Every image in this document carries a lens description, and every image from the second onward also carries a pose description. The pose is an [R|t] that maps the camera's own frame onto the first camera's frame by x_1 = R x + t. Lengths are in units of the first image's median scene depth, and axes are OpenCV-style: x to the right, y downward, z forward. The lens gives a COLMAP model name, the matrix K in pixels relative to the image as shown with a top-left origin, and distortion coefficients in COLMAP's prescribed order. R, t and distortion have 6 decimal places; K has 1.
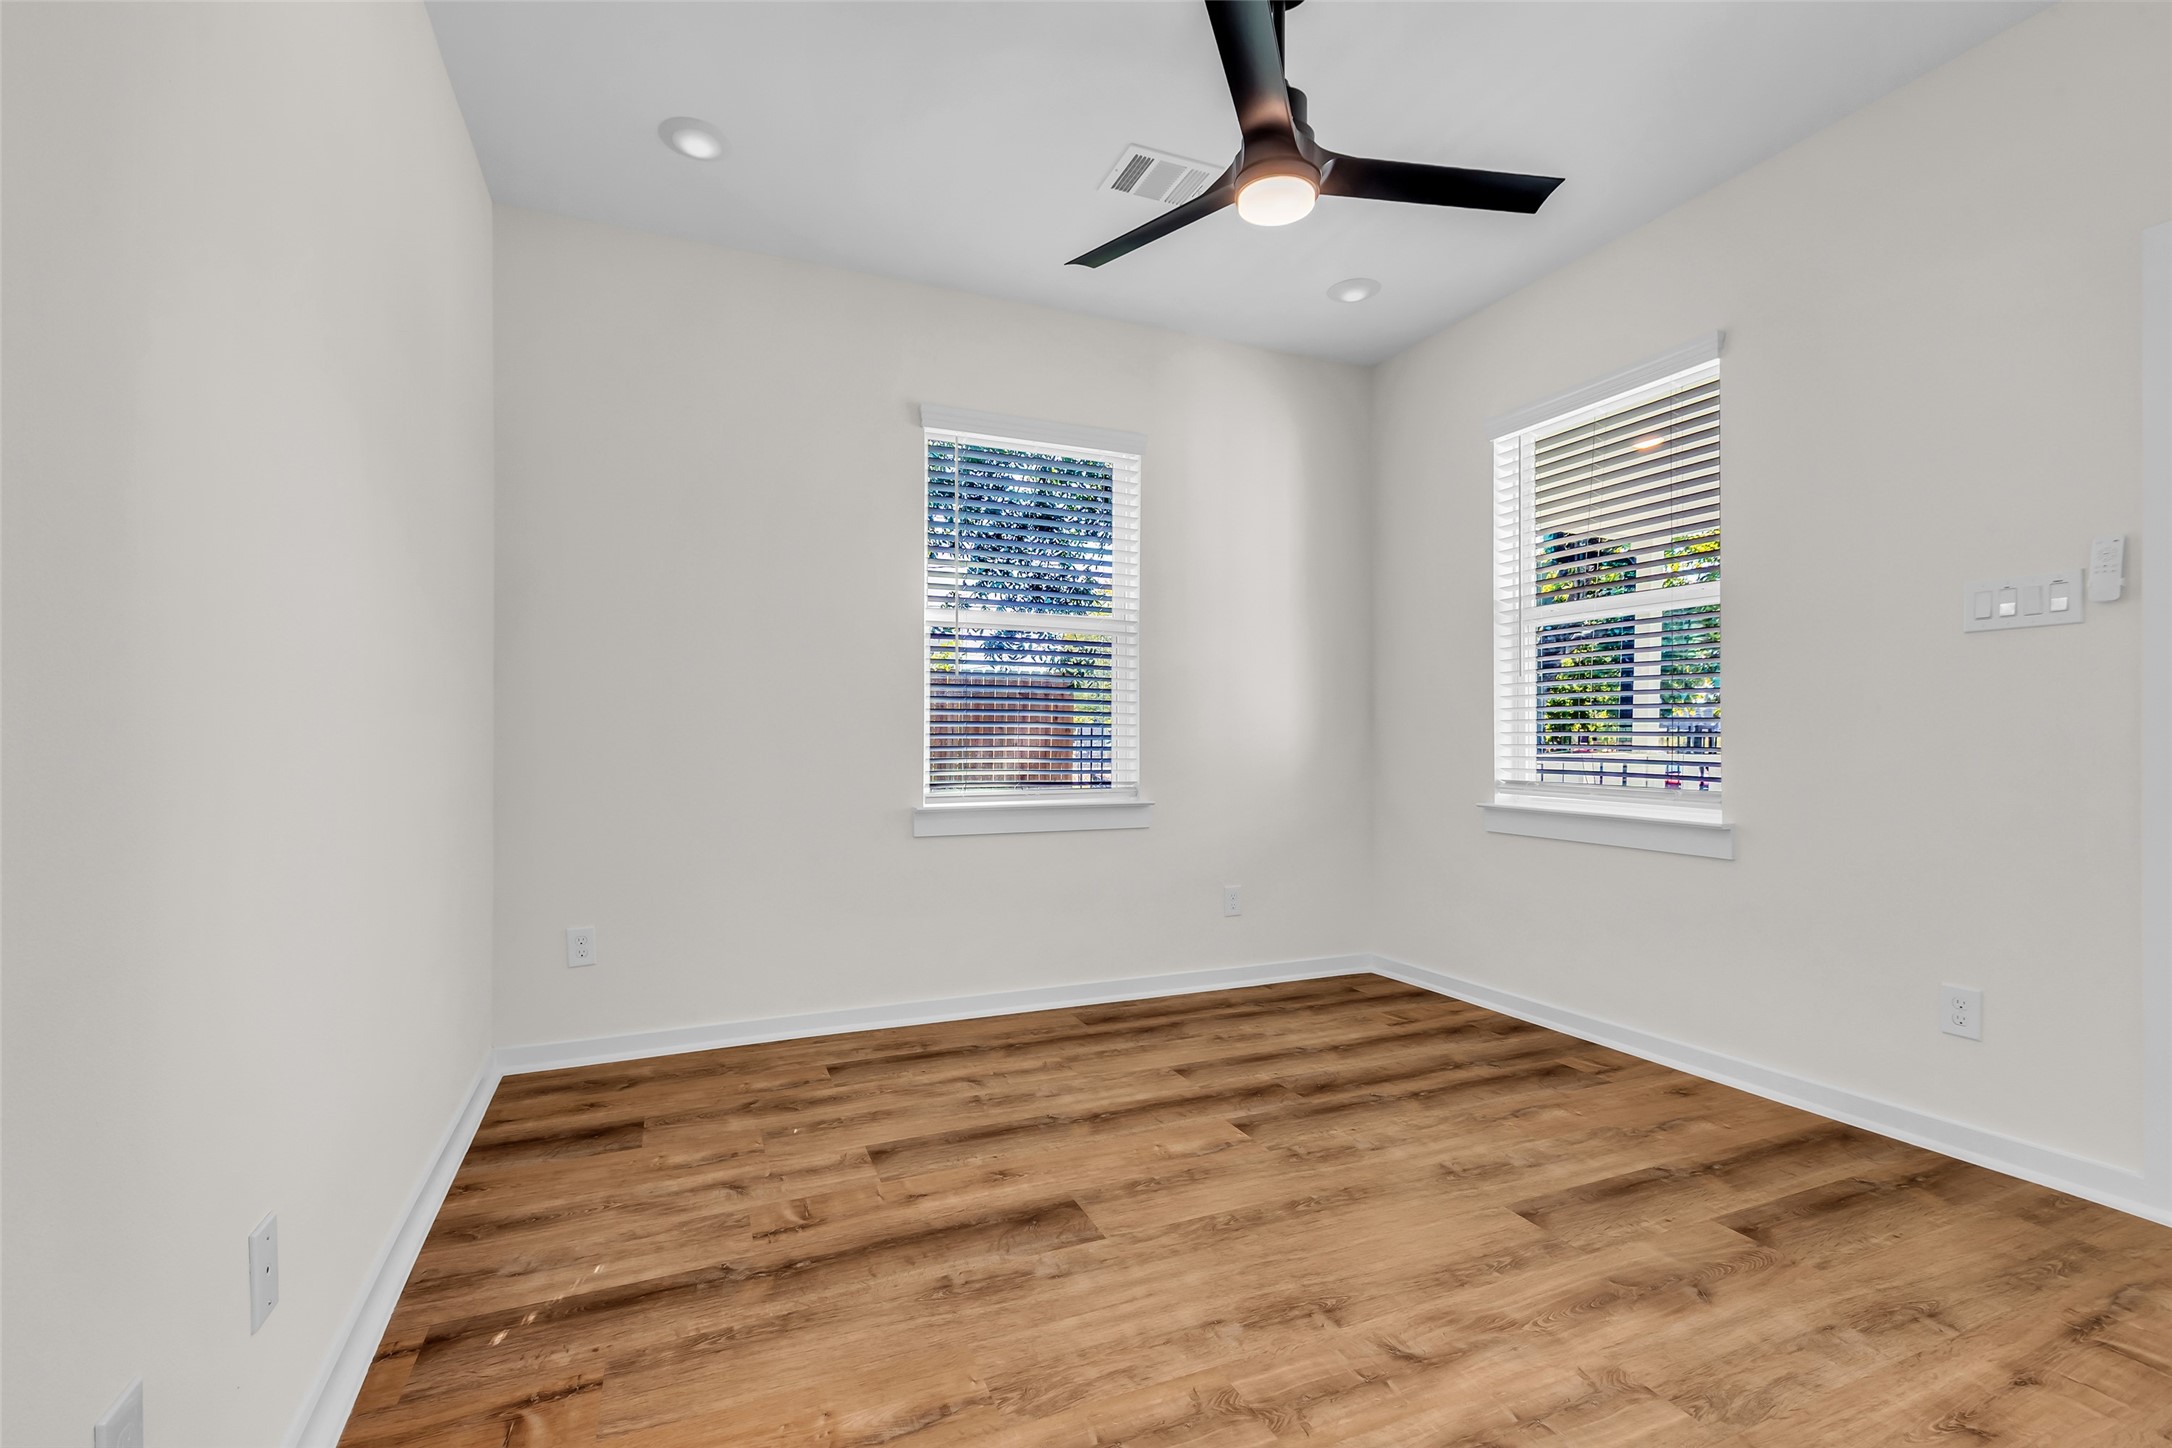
lens RADIAL K [[971.3, 0, 1099.3], [0, 971.3, 724.3], [0, 0, 1]] dist [0.003088, -0.000353]
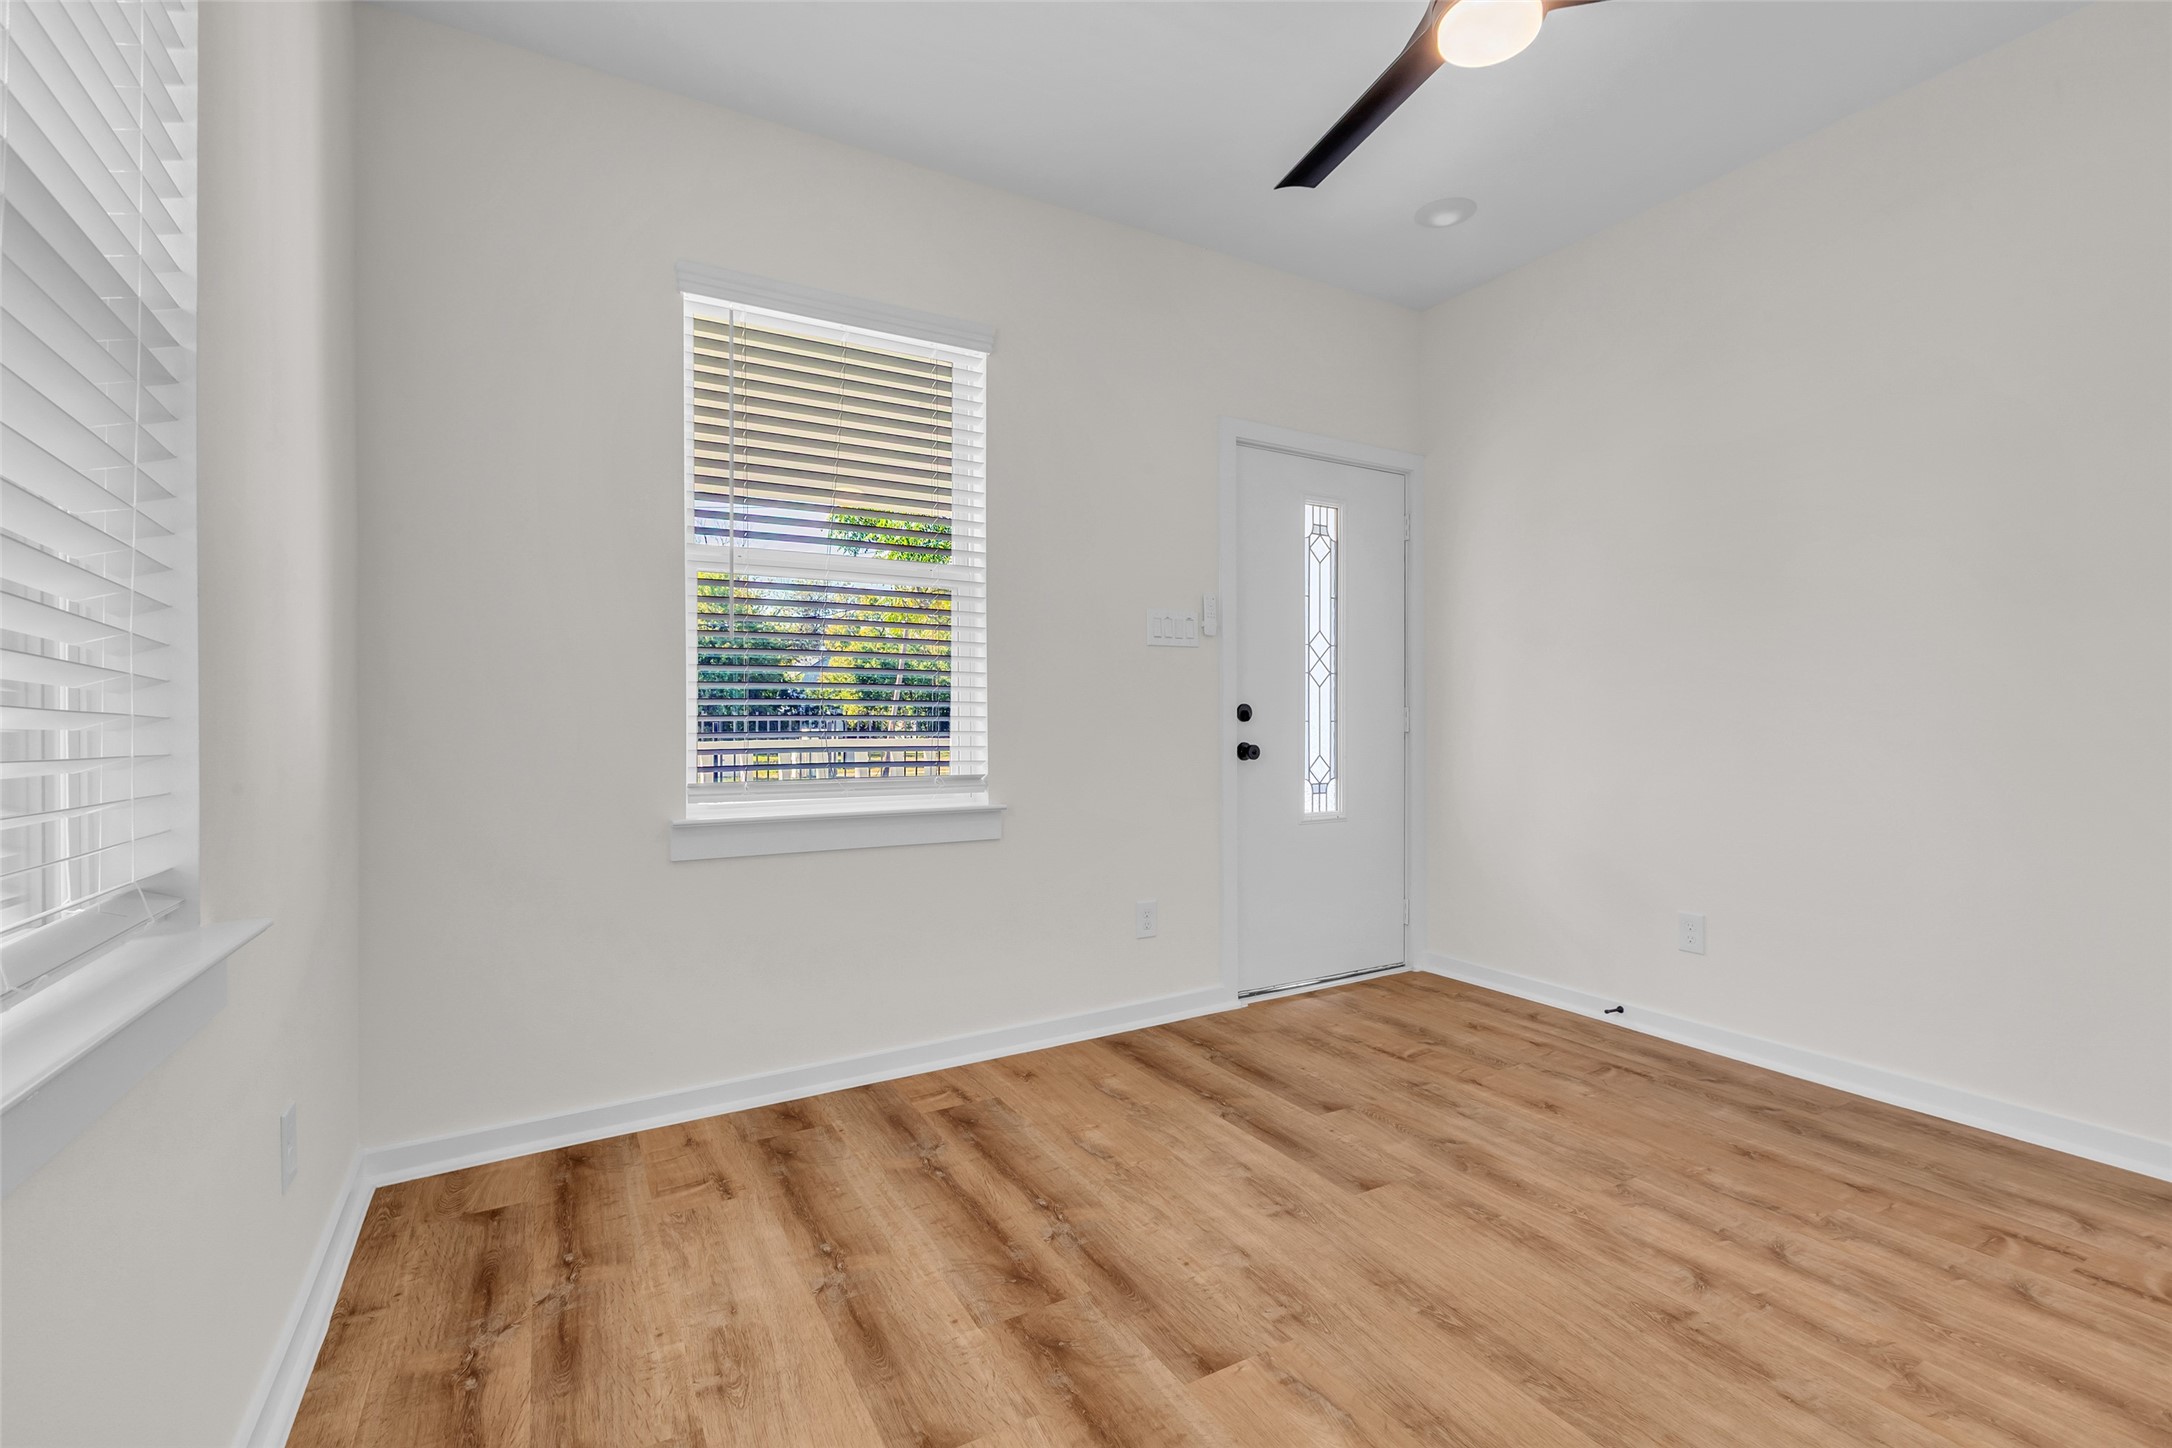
lens RADIAL K [[971.3, 0, 1099.3], [0, 971.3, 724.3], [0, 0, 1]] dist [0.003088, -0.000353]
pose [[-0.107756, -0.001145, 0.994177, -0.435327], [-0.008434, 0.999964, 0.000238, 0.016847], [-0.994142, -0.008360, -0.107762, 1.112950]]
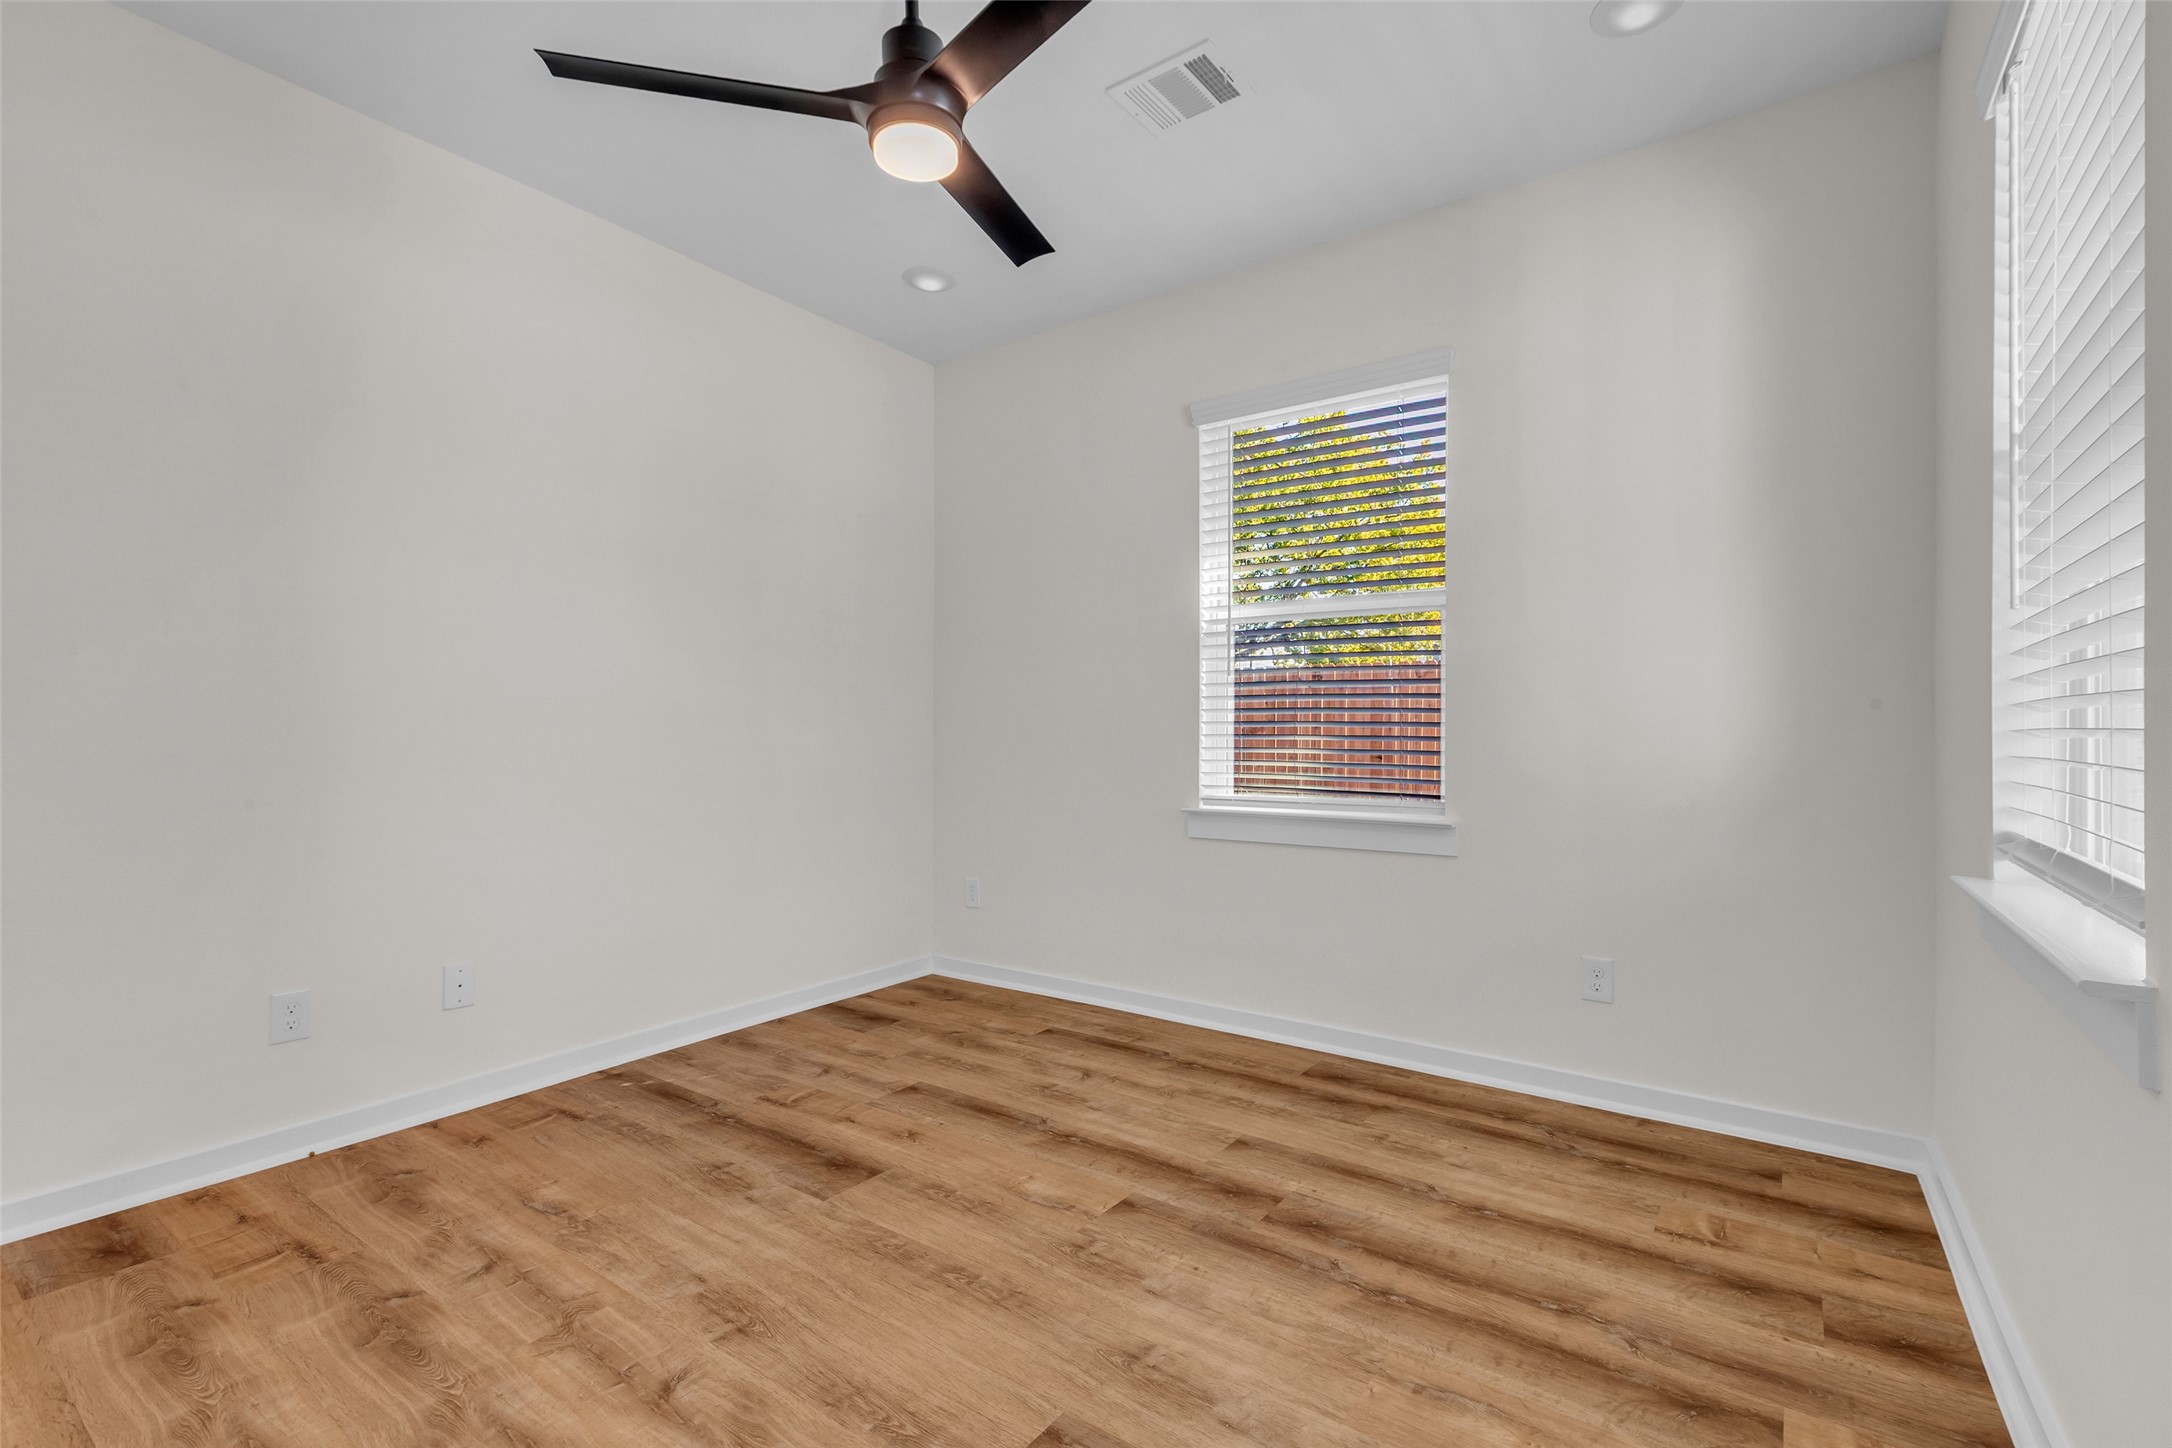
lens RADIAL K [[971.3, 0, 1099.3], [0, 971.3, 724.3], [0, 0, 1]] dist [0.003088, -0.000353]
pose [[0.512531, -0.009452, -0.858617, 0.841785], [0.011073, 0.999929, -0.004398, 0.002879], [0.858597, -0.007253, 0.512599, 0.542360]]
